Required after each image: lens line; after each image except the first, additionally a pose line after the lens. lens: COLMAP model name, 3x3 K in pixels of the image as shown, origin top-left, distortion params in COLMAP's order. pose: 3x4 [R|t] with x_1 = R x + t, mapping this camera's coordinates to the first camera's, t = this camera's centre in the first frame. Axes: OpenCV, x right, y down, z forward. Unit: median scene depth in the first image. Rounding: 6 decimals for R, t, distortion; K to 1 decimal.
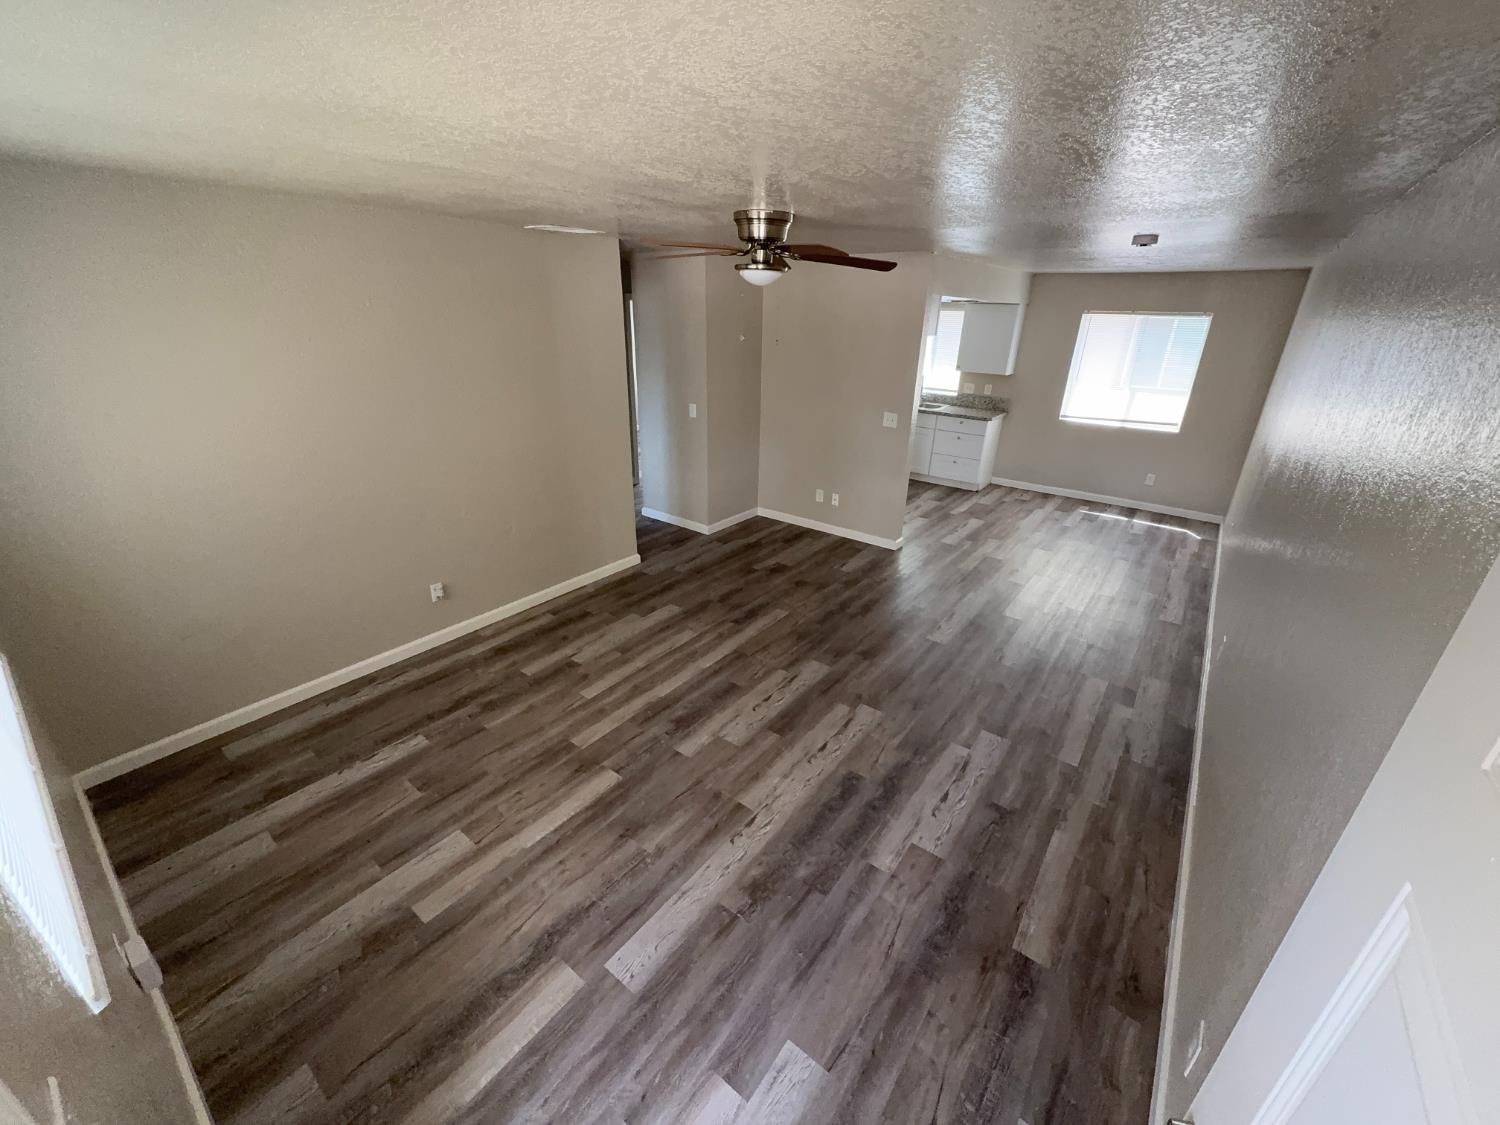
lens RADIAL K [[596.2, 0, 752.0], [0, 596.2, 566.5], [0, 0, 1]] dist [0.000222, 0.000031]
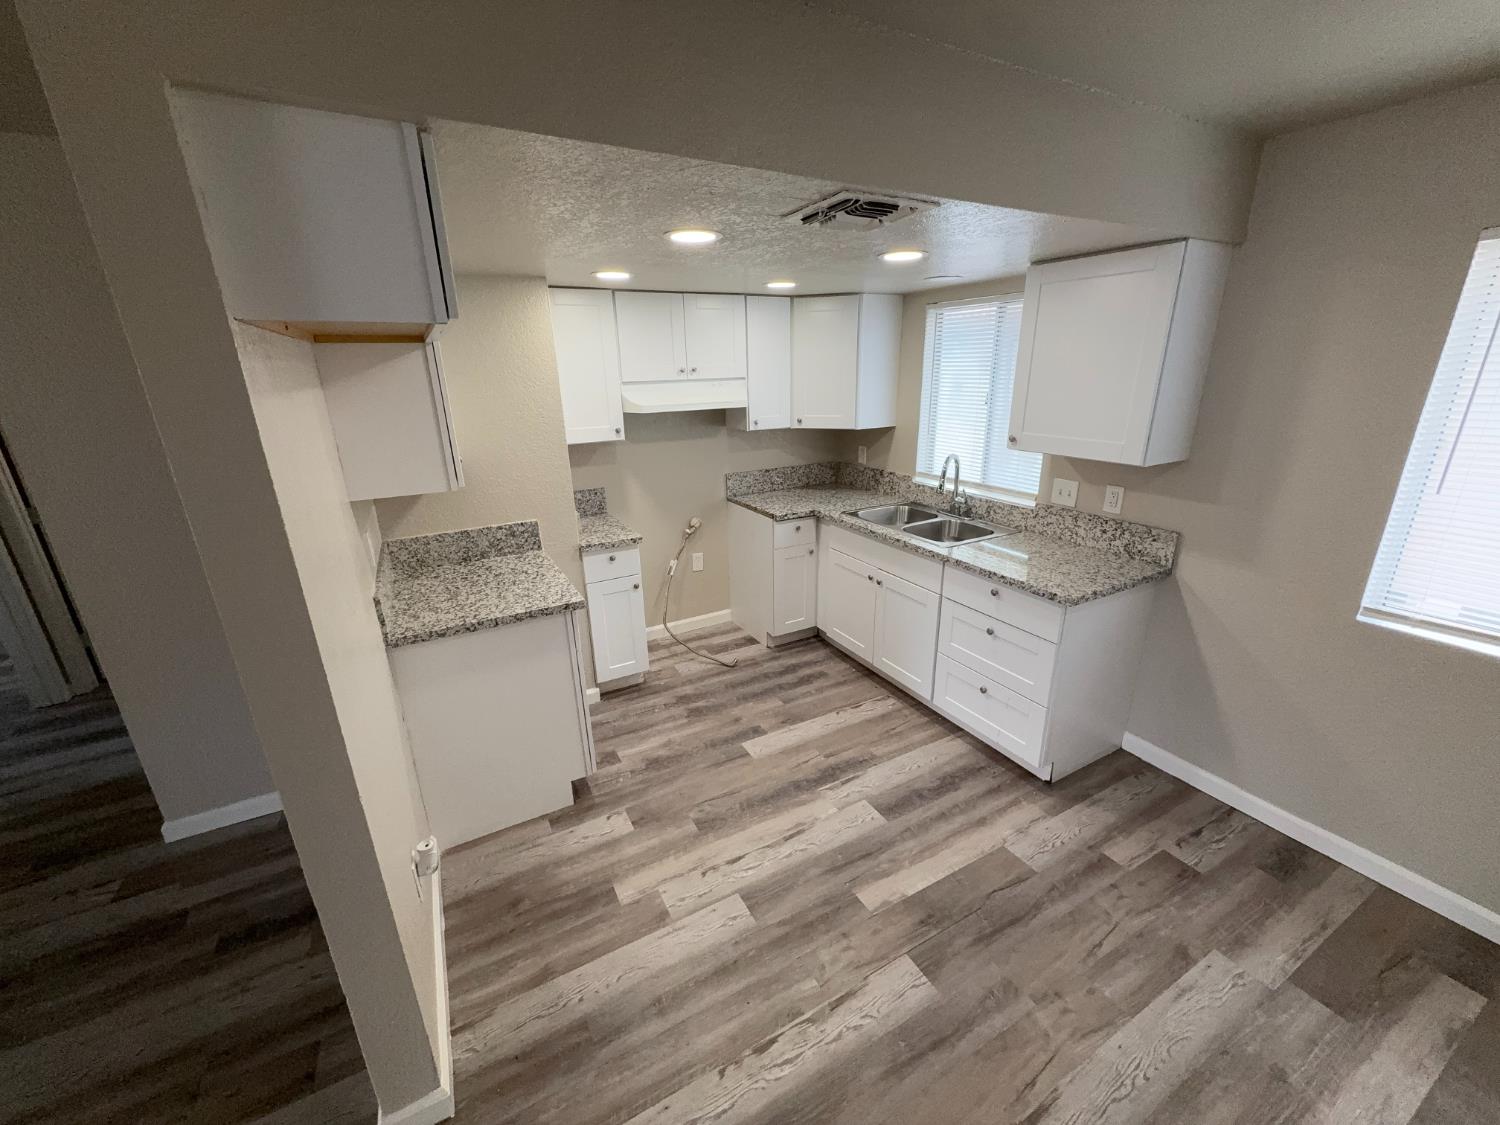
lens RADIAL K [[596.2, 0, 750.0], [0, 596.2, 565.9], [0, 0, 1]] dist [0.000222, 0.000031]
pose [[0.911800, 0.090545, -0.400527, 0.655958], [-0.124761, 0.990363, -0.060131, -0.397599], [0.391223, 0.104798, 0.914310, 1.125109]]
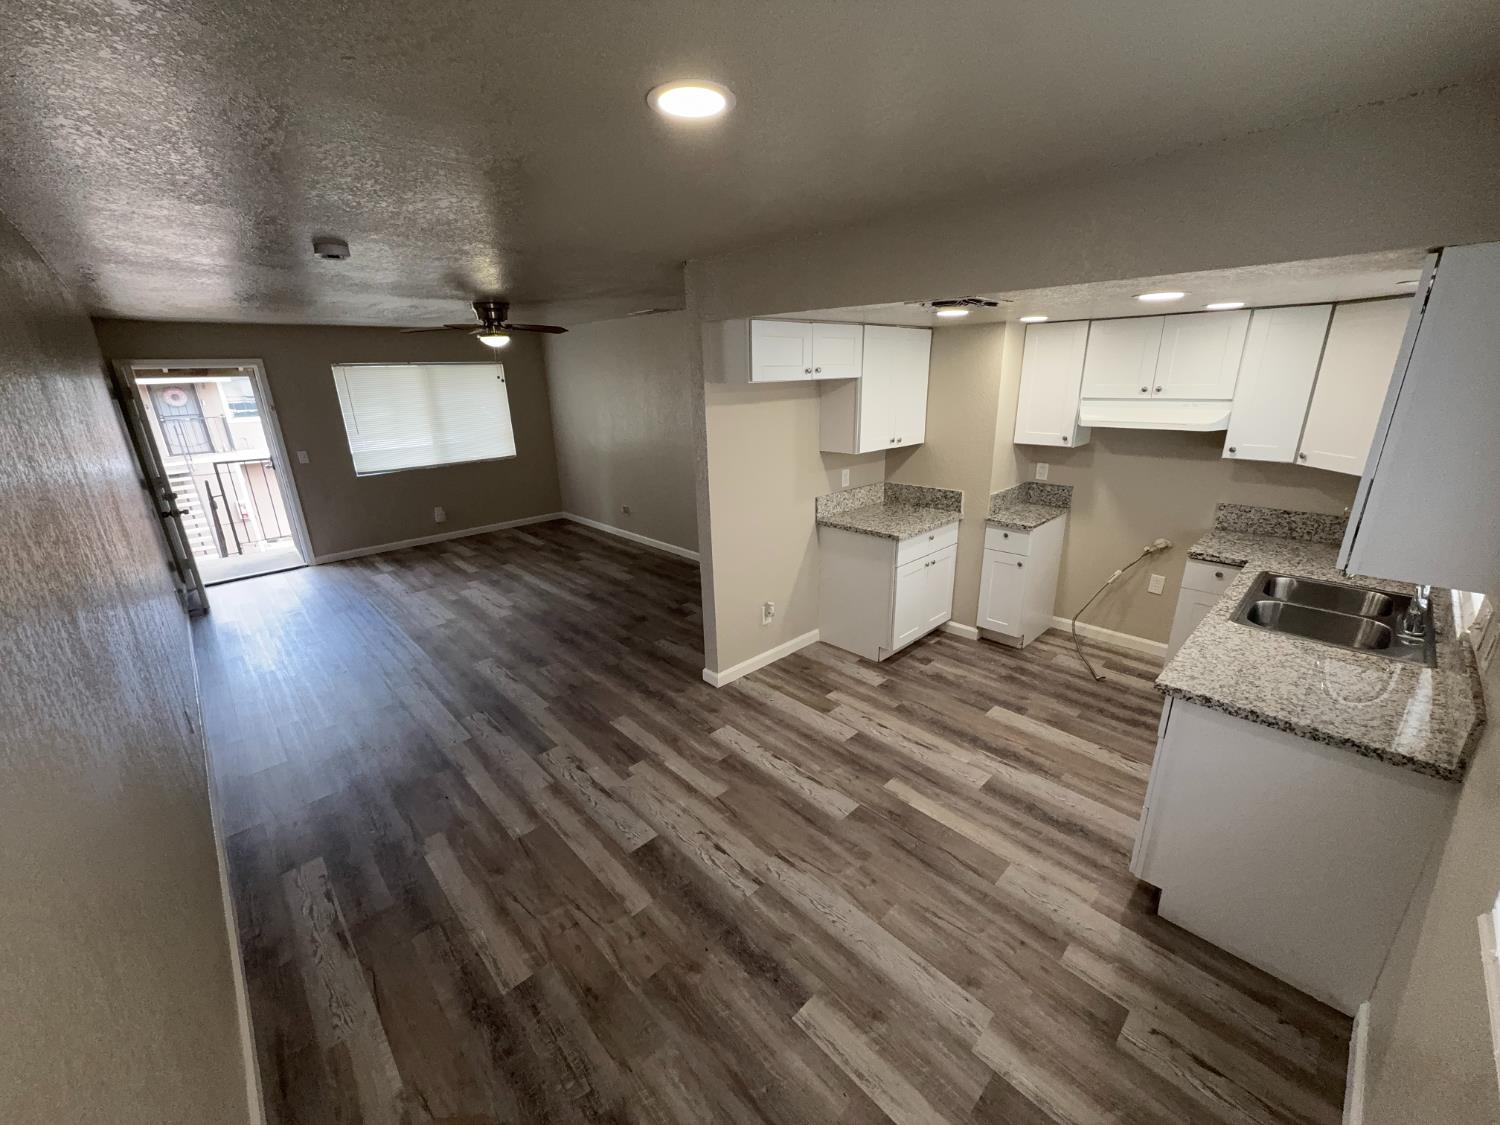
lens RADIAL K [[596.2, 0, 753.3], [0, 596.2, 565.0], [0, 0, 1]] dist [0.000222, 0.000031]
pose [[-0.156424, 0.291477, -0.943702, 1.204706], [-0.375065, 0.866363, 0.329759, -0.561410], [0.913706, 0.405531, -0.026197, 1.432811]]
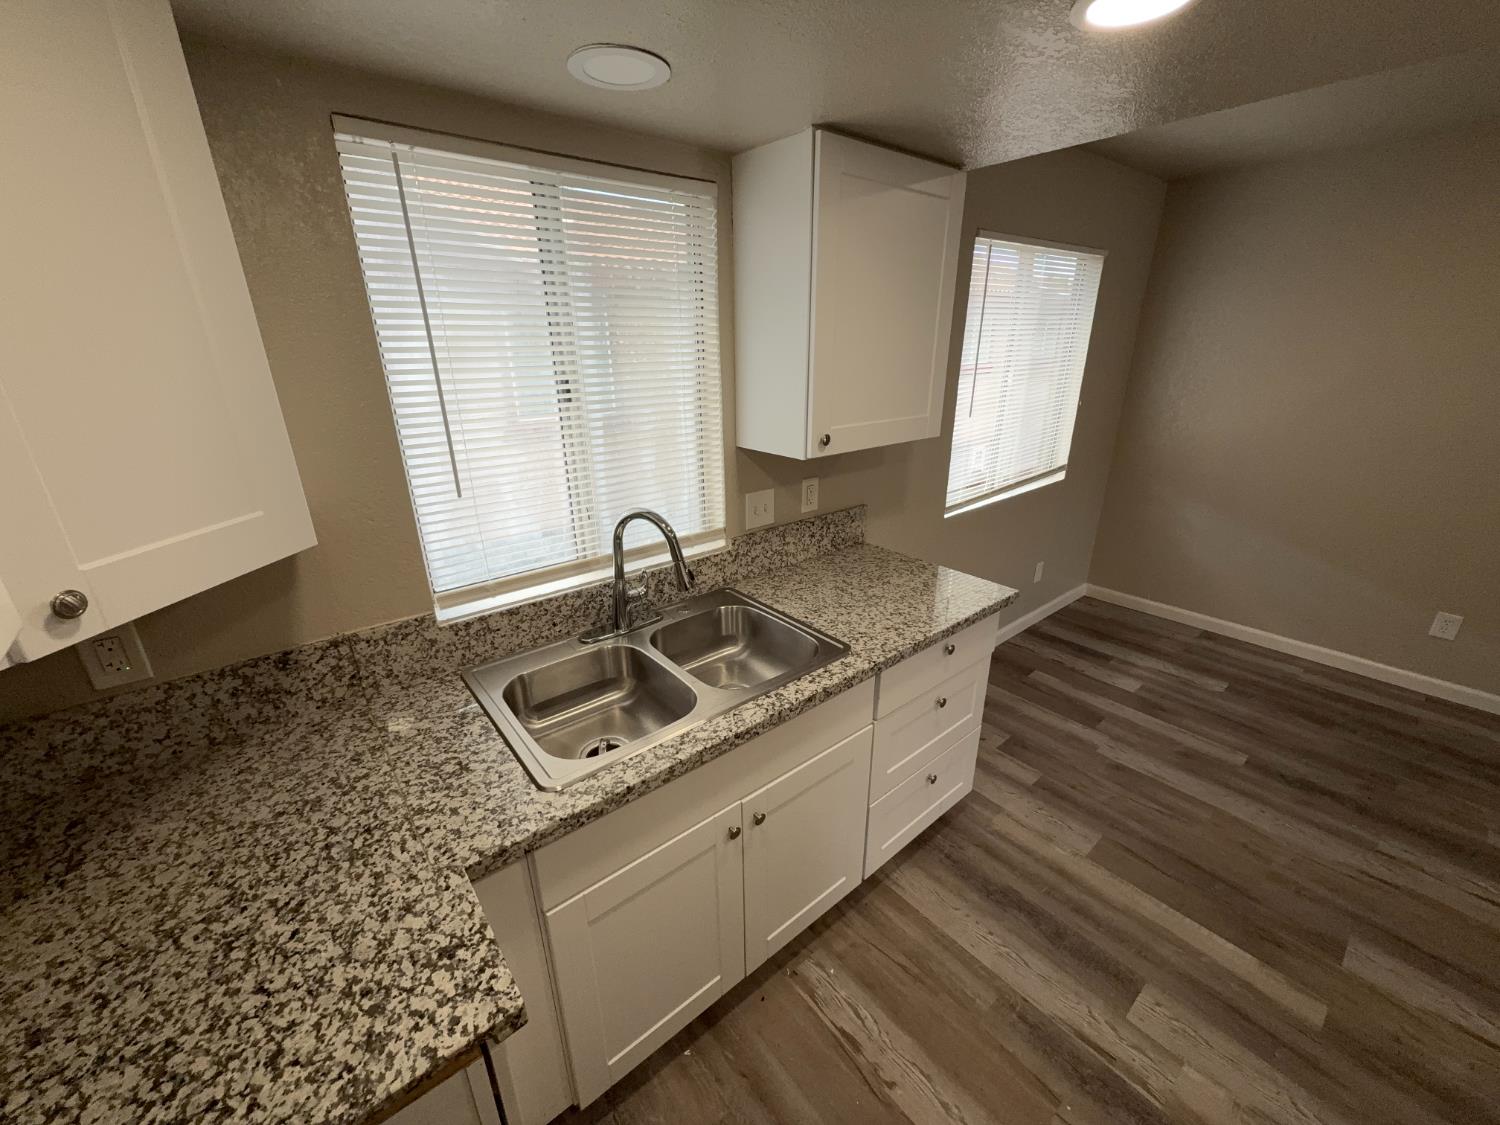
lens RADIAL K [[596.2, 0, 751.7], [0, 596.2, 566.4], [0, 0, 1]] dist [0.000222, 0.000031]
pose [[0.232311, -0.370932, 0.899133, 0.228158], [0.403465, 0.877890, 0.257924, -0.671139], [-0.885013, 0.302850, 0.353602, 1.780584]]
